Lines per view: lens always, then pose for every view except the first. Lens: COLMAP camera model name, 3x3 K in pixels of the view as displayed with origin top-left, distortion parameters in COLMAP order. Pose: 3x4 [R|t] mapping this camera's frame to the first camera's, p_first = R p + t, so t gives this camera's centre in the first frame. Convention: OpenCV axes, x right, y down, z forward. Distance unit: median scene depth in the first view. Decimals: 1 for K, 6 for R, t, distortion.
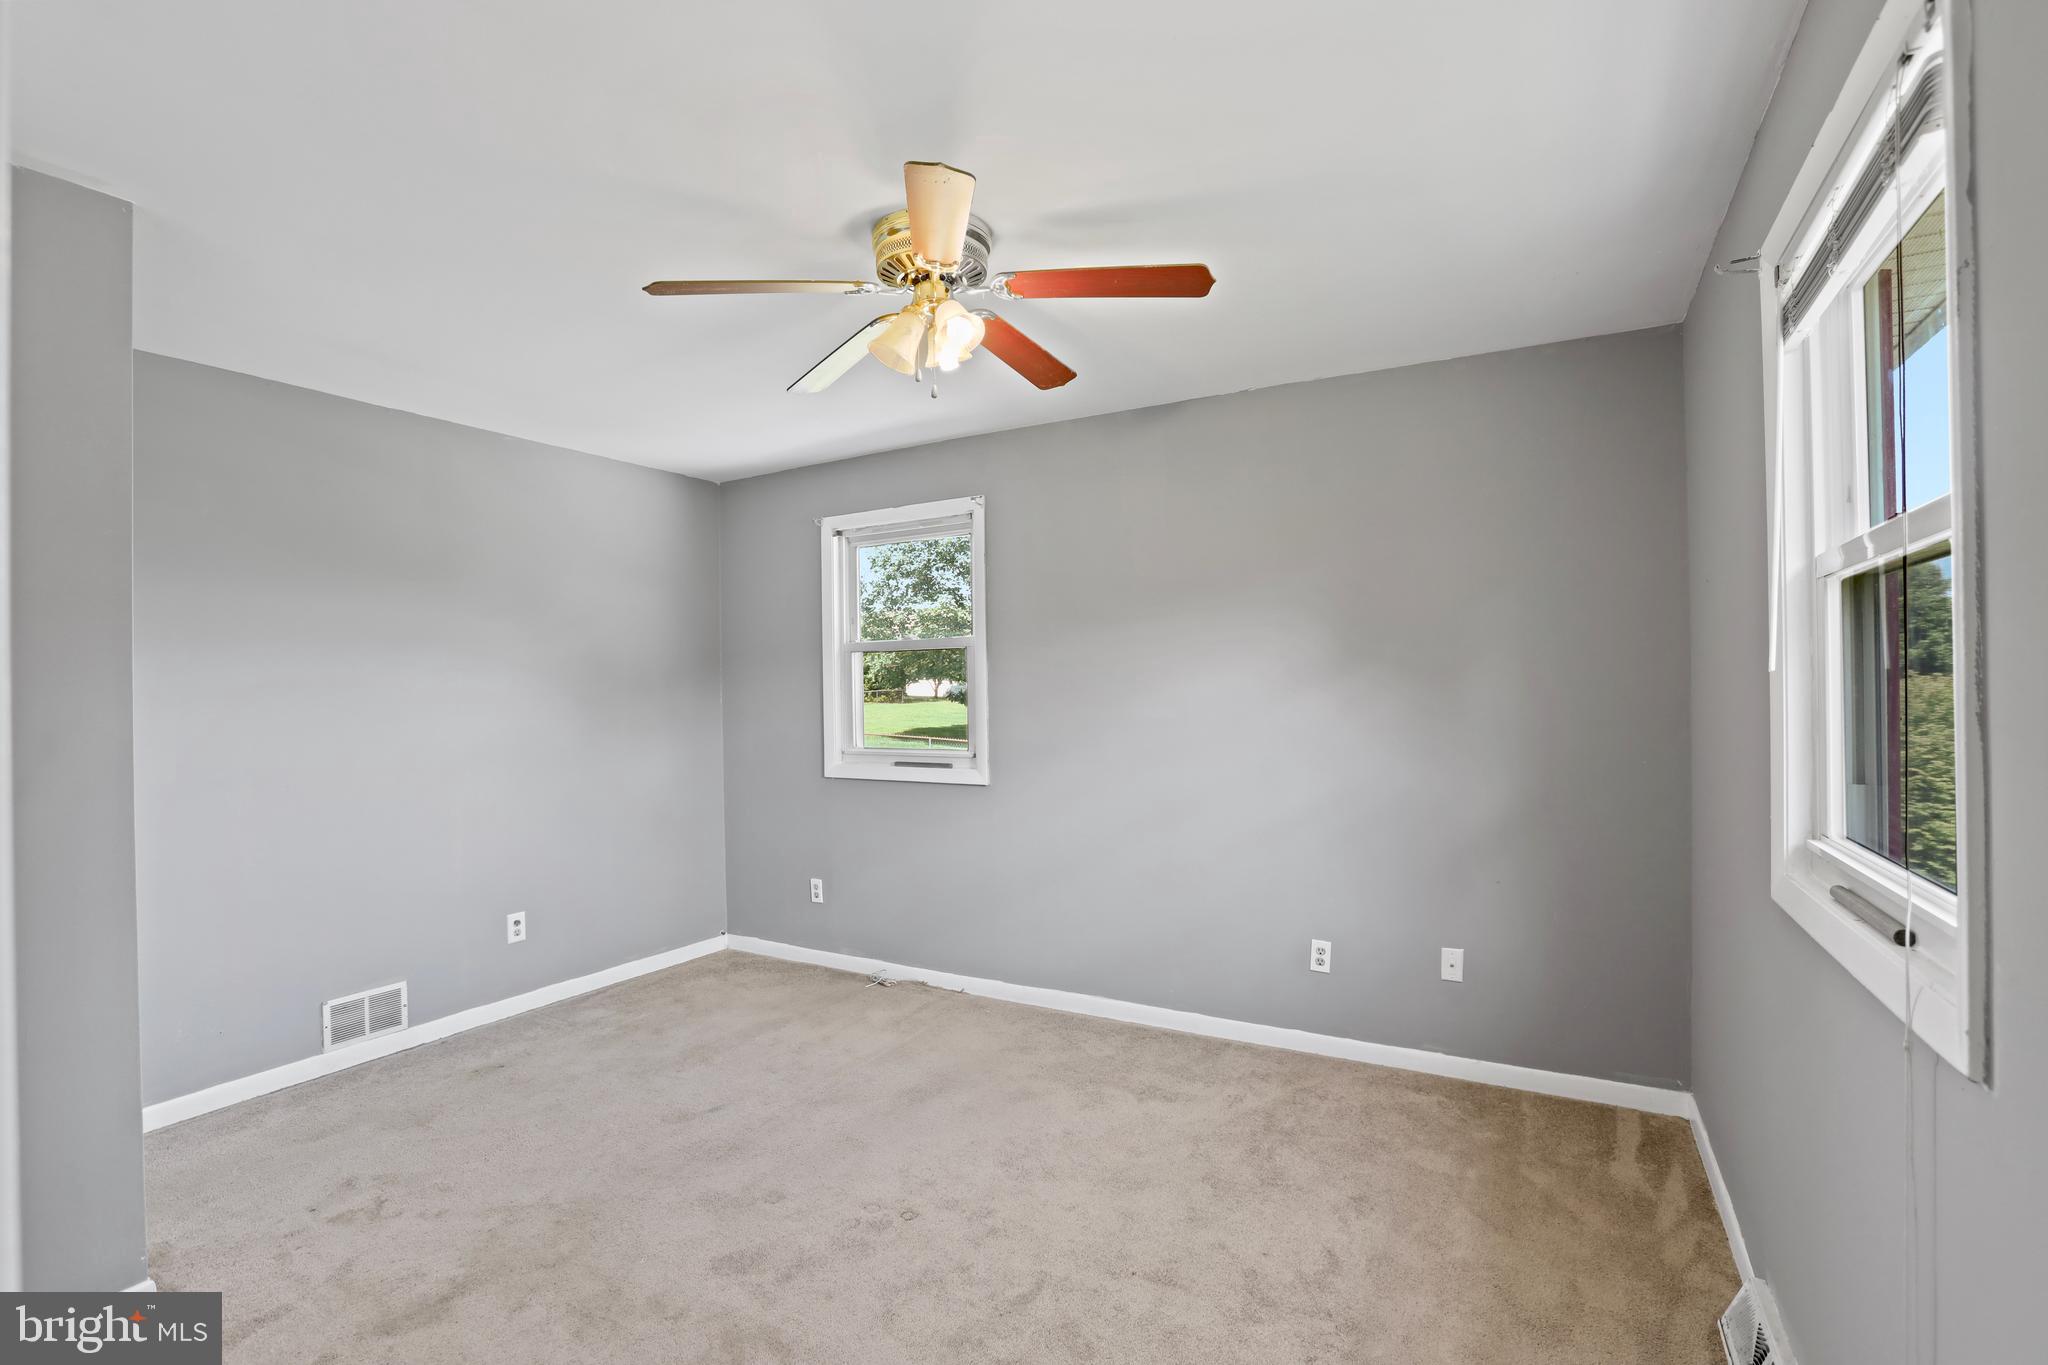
lens RADIAL K [[940.9, 0, 1017.2], [0, 940.9, 685.4], [0, 0, 1]] dist [-0.056748, 0.011204]
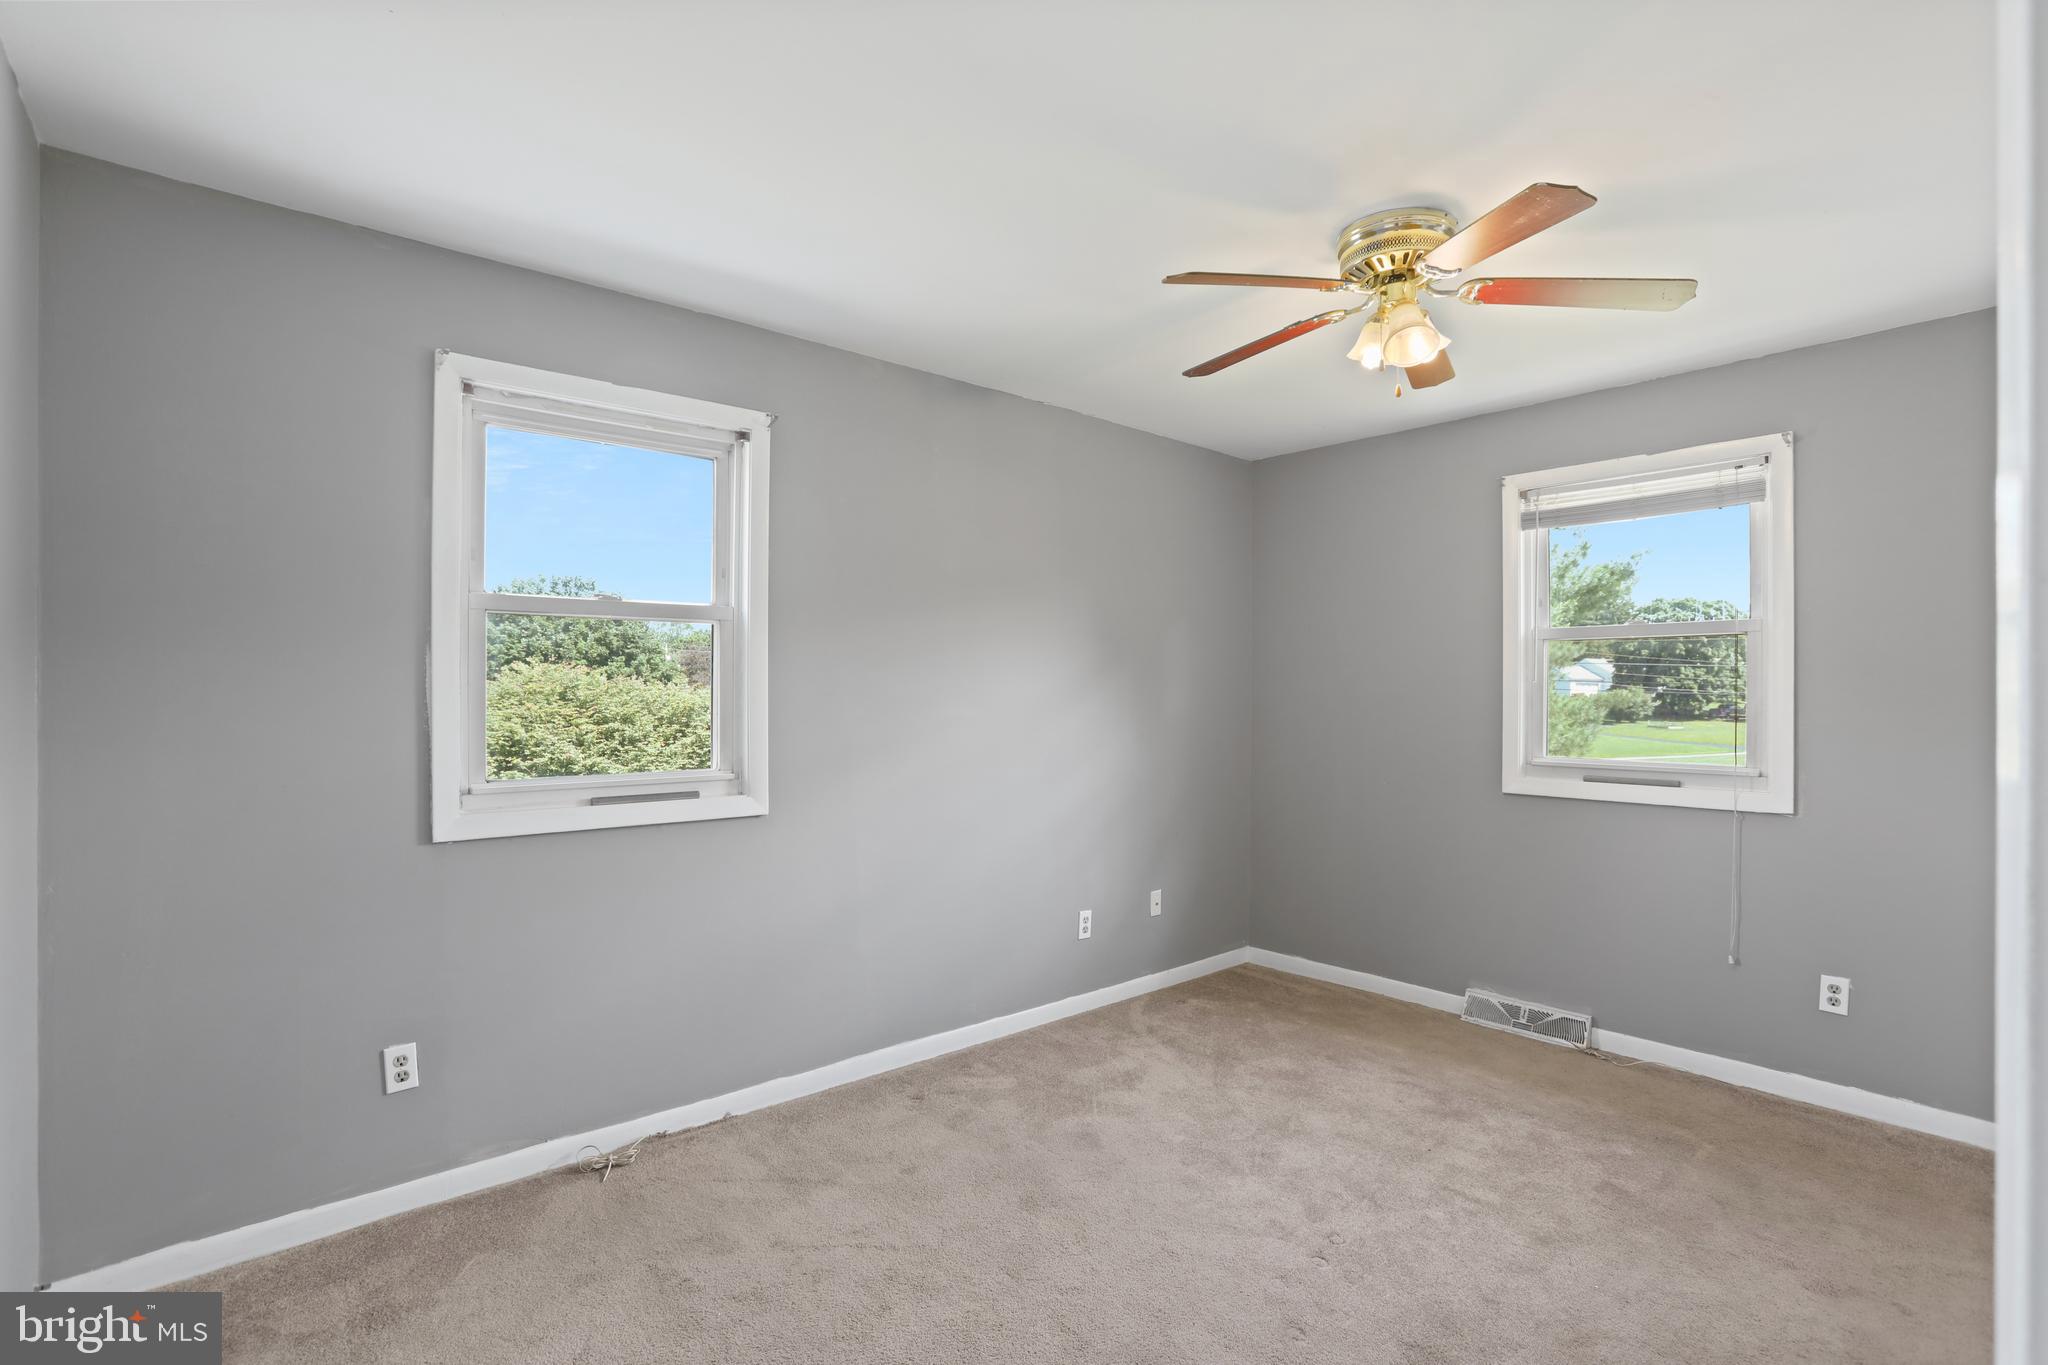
lens RADIAL K [[940.9, 0, 1023.1], [0, 940.9, 692.7], [0, 0, 1]] dist [-0.056748, 0.011204]
pose [[0.322177, 0.013047, 0.946590, -0.811760], [-0.012370, 0.999878, -0.009571, 0.020371], [-0.946599, -0.008626, 0.322299, 0.726682]]
